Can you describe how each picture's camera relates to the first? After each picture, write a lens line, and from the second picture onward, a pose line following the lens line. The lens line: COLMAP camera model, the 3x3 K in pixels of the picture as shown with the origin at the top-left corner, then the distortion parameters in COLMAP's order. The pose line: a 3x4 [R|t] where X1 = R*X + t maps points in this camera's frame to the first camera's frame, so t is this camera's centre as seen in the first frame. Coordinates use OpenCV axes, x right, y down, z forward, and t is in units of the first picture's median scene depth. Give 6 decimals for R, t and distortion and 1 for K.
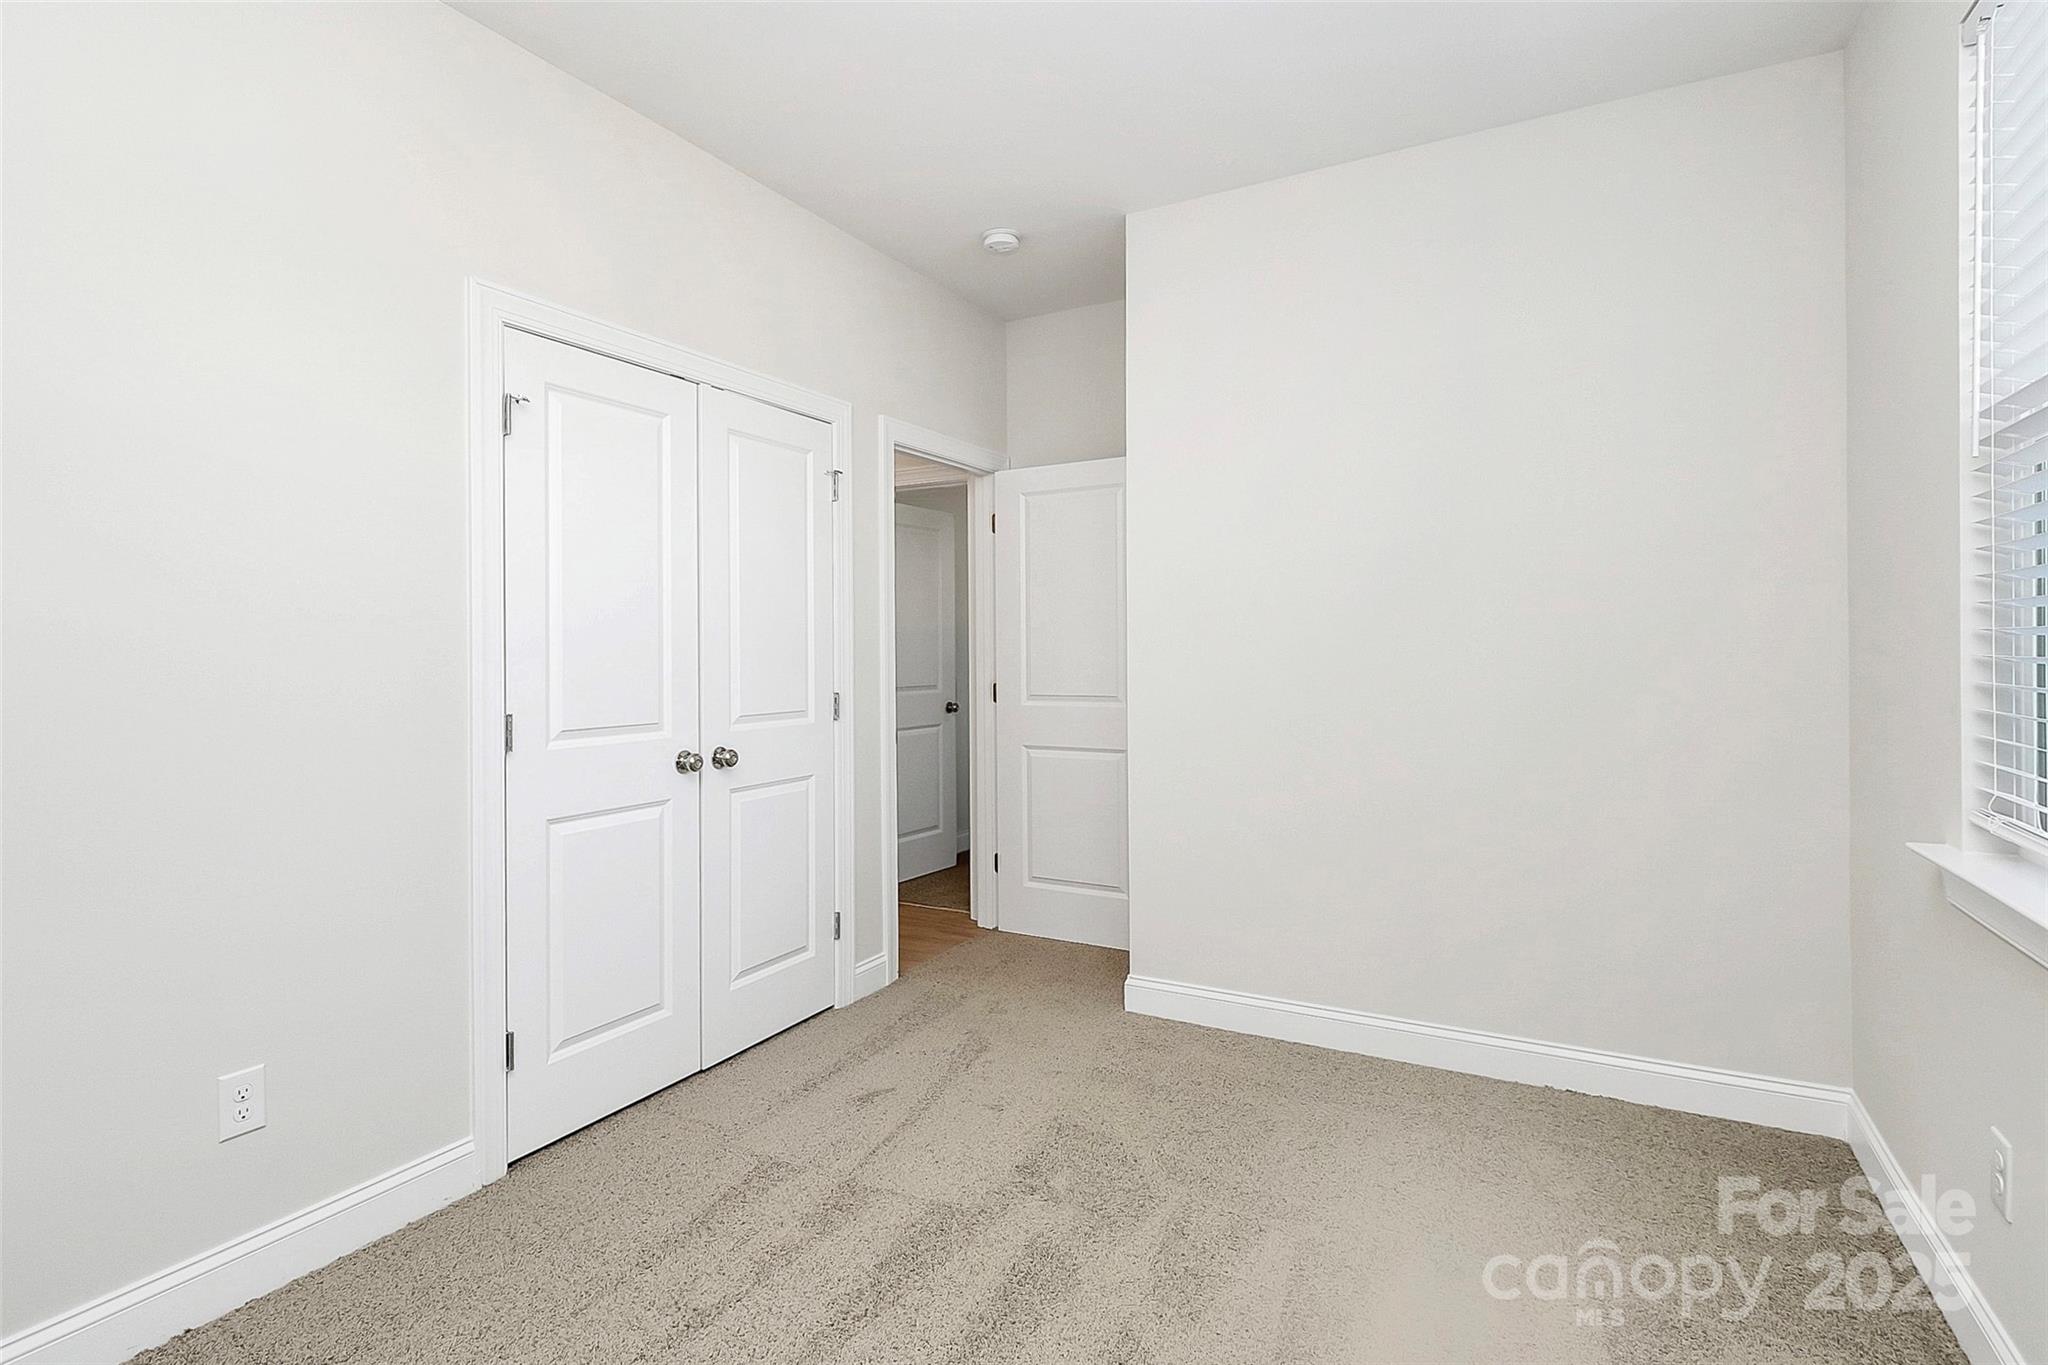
lens RADIAL K [[994.9, 0, 1009.9], [0, 994.9, 663.3], [0, 0, 1]] dist [-0.009882, -0.001060]
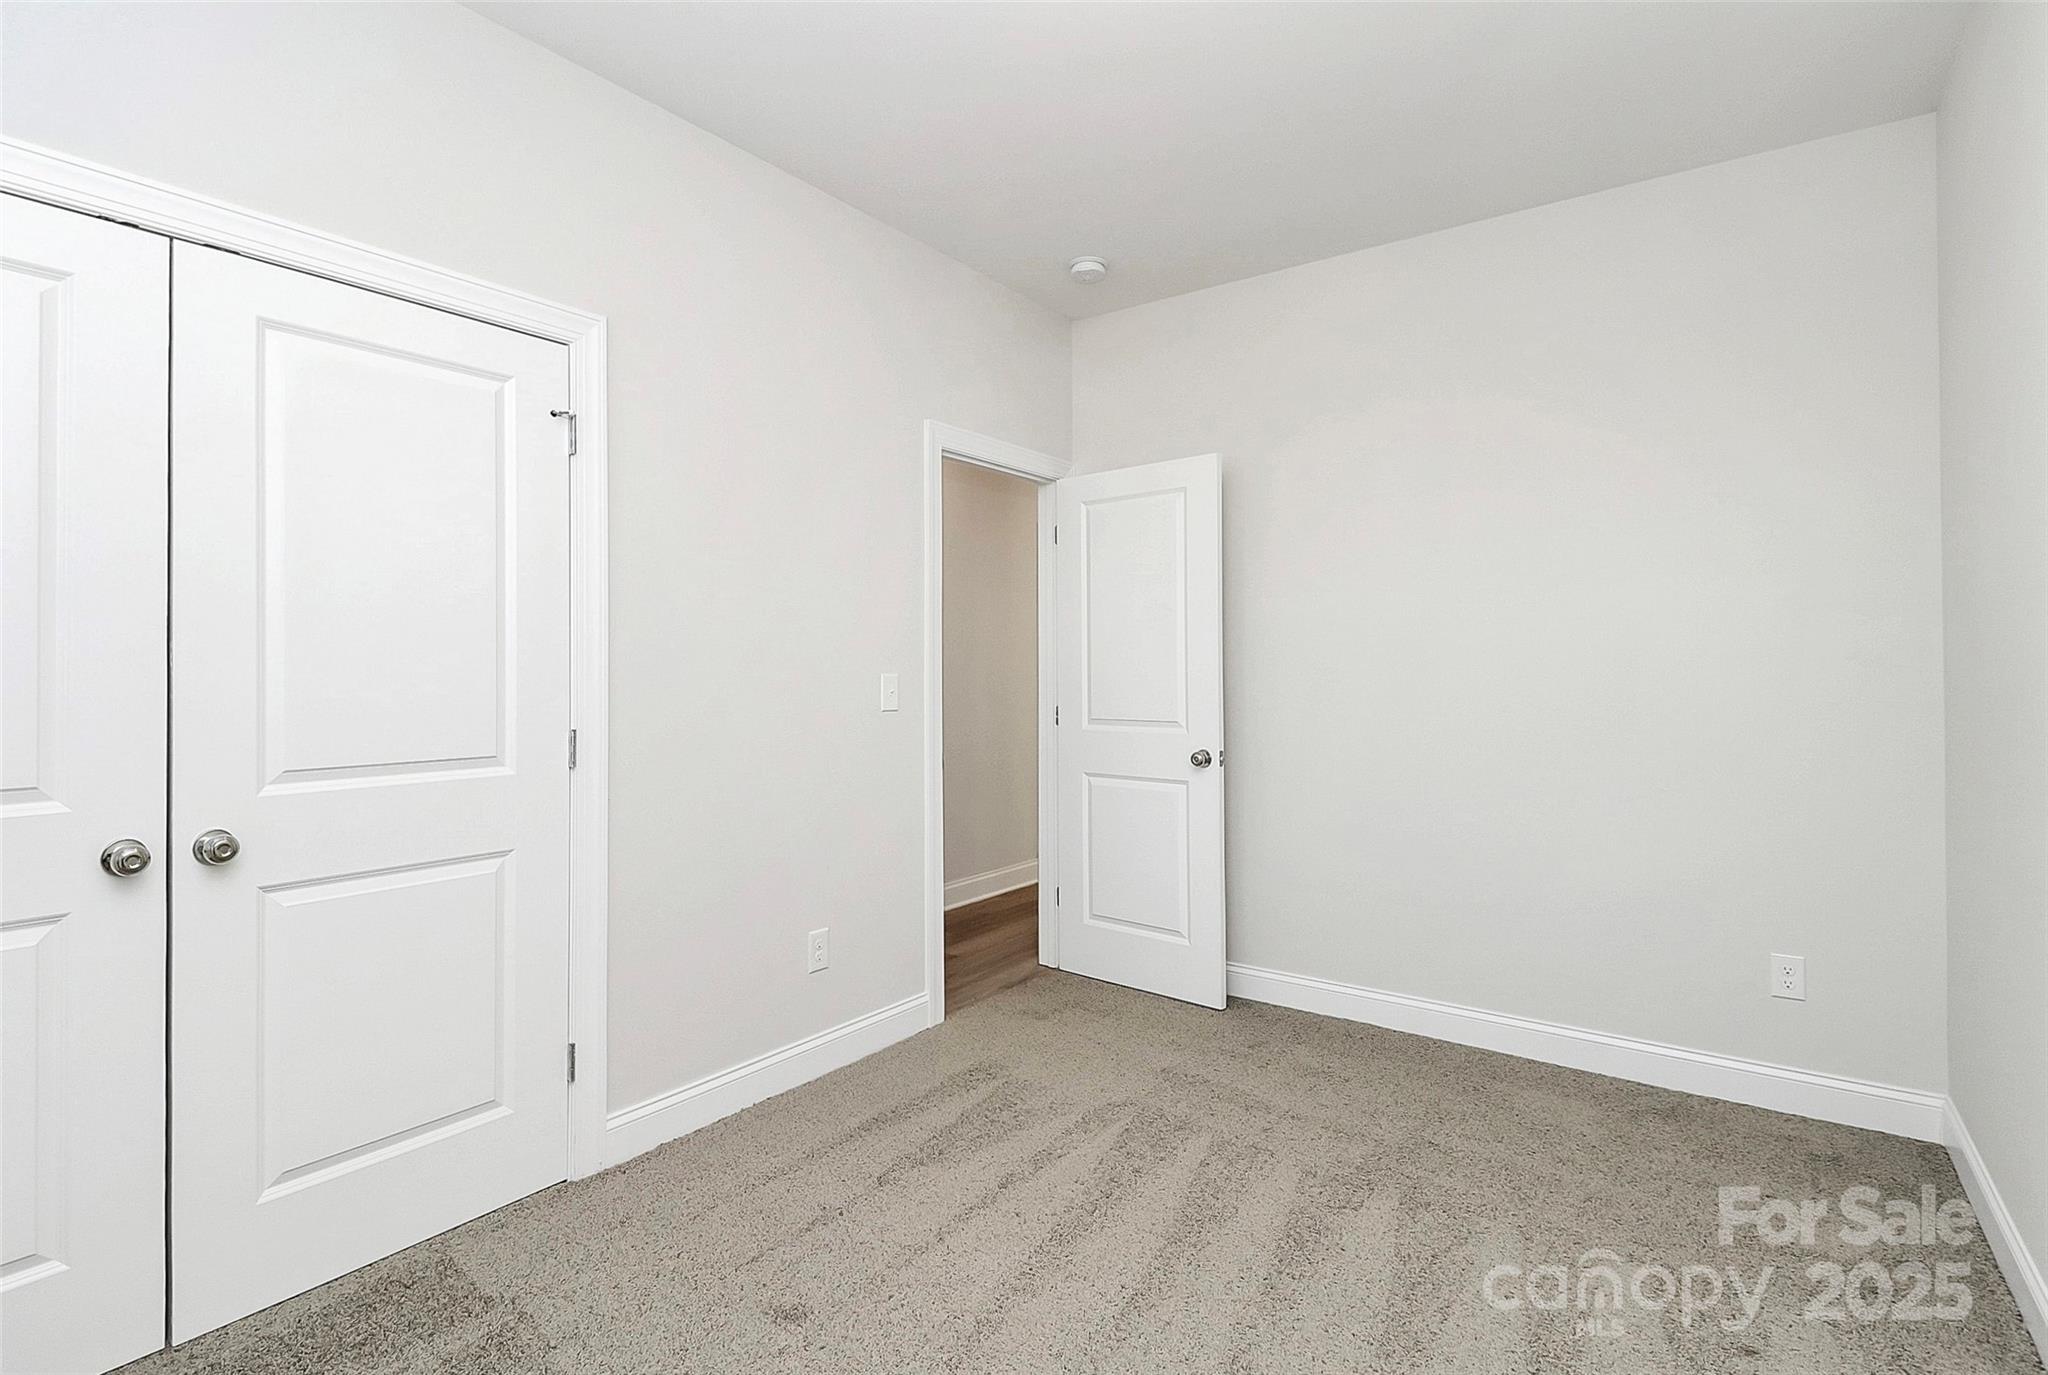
lens RADIAL K [[960.7, 0, 1024.4], [0, 960.7, 671.9], [0, 0, 1]] dist [-0.039058, -0.000077]
pose [[0.993542, 0.006539, -0.113280, 0.065315], [-0.007792, 0.999913, -0.010618, -0.001837], [0.113201, 0.011432, 0.993506, 0.112076]]
